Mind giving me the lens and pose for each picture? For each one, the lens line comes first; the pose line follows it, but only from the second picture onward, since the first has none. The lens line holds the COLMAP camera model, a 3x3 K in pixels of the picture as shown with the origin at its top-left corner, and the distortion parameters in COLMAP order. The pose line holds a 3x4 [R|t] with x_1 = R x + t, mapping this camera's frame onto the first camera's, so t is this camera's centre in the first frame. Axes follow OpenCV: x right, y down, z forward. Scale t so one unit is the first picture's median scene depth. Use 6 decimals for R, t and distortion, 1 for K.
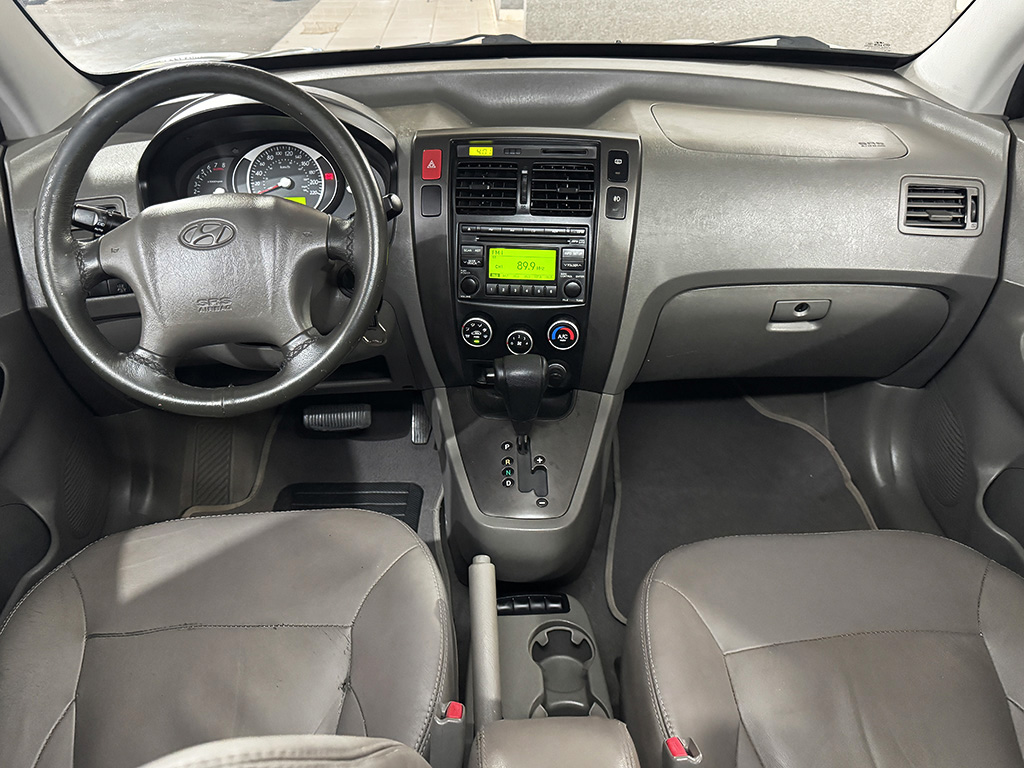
lens RADIAL K [[831.7, 0, 513.6], [0, 831.7, 390.3], [0, 0, 1]] dist [0.105441, -0.176895]
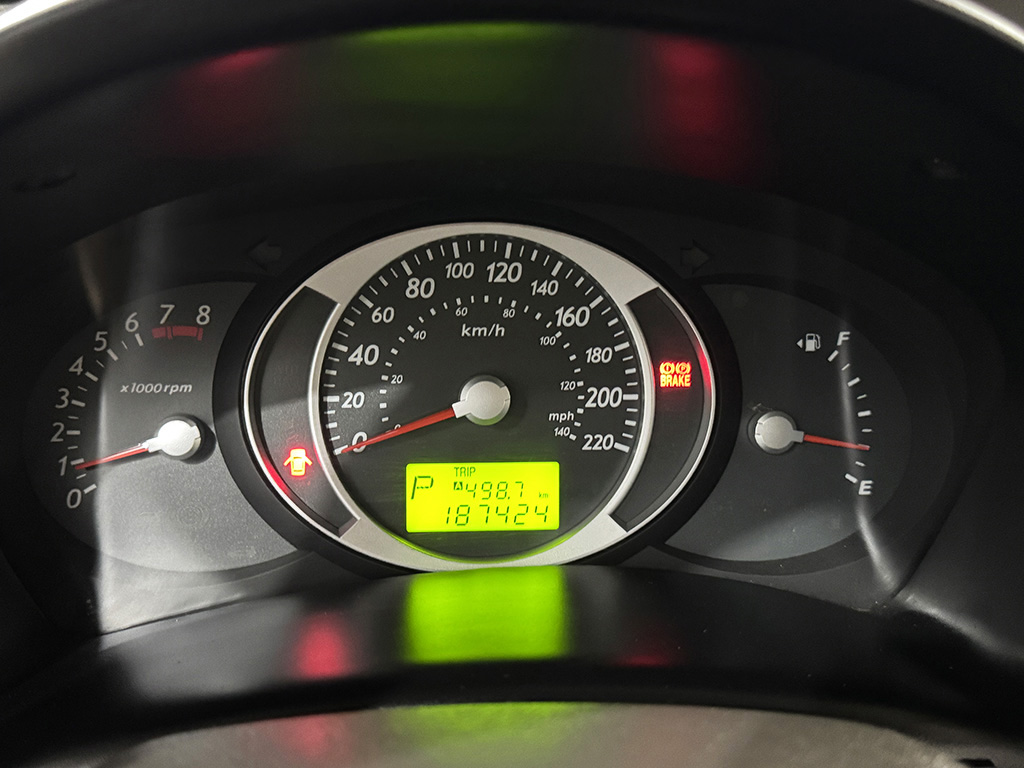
lens RADIAL K [[1036.5, 0, 520.1], [0, 1036.5, 375.5], [0, 0, 1]] dist [0.097813, 0.000000]
pose [[0.999075, 0.023654, 0.035907, -0.291566], [-0.016427, 0.981716, -0.189643, -0.216420], [-0.039736, 0.188878, 0.981196, 0.786058]]
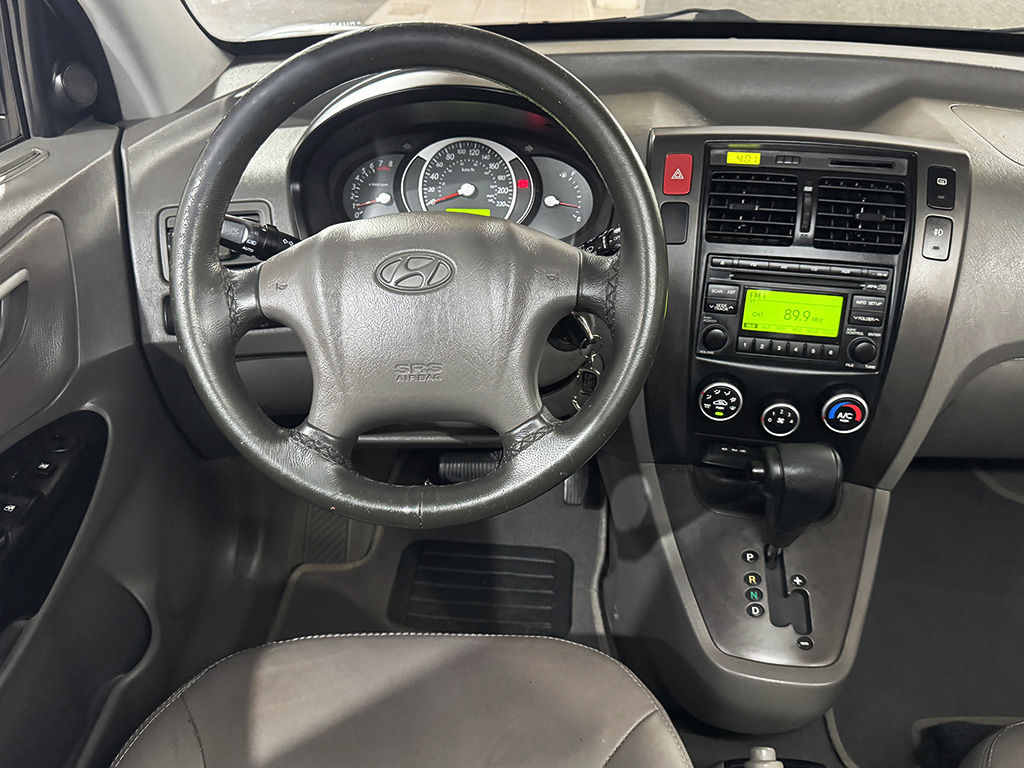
lens RADIAL K [[831.7, 0, 515.5], [0, 831.7, 385.7], [0, 0, 1]] dist [0.105441, -0.176895]
pose [[0.996664, 0.056211, -0.059170, -0.183595], [-0.056034, 0.998418, 0.004643, -0.077337], [0.059337, -0.001312, 0.998237, 0.247215]]
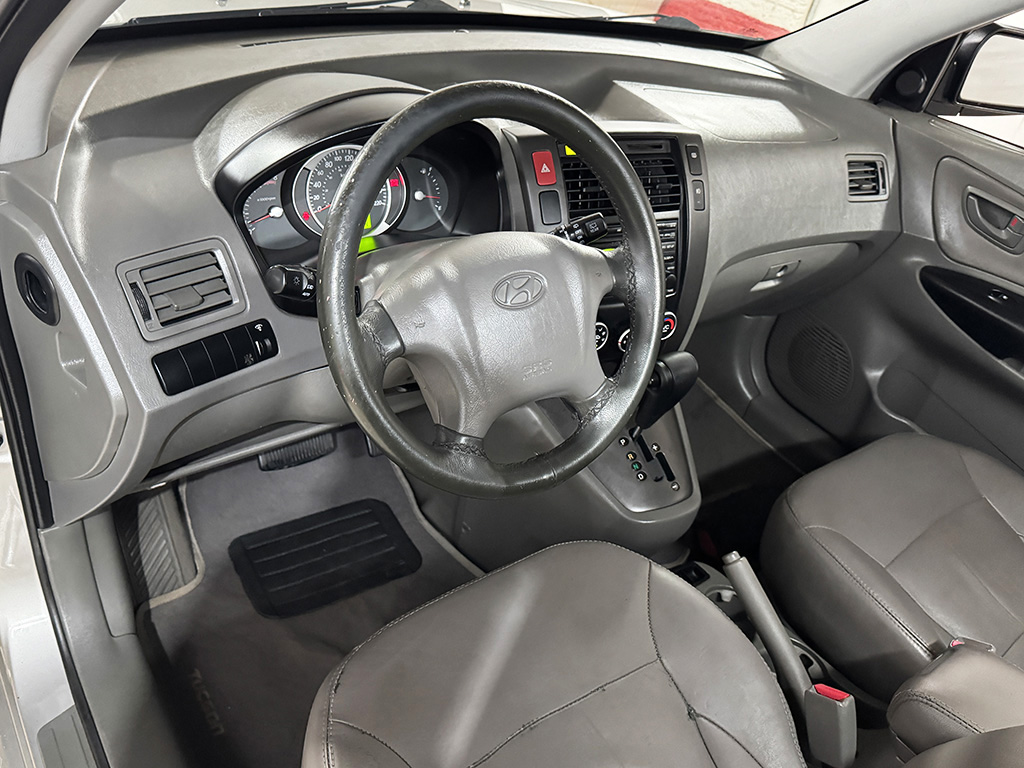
lens RADIAL K [[831.7, 0, 511.0], [0, 831.7, 380.4], [0, 0, 1]] dist [0.105441, -0.176895]
pose [[0.819133, -0.194039, 0.539787, -0.669242], [0.145416, 0.980551, 0.131811, -0.163858], [-0.554865, -0.029477, 0.831418, 0.235307]]
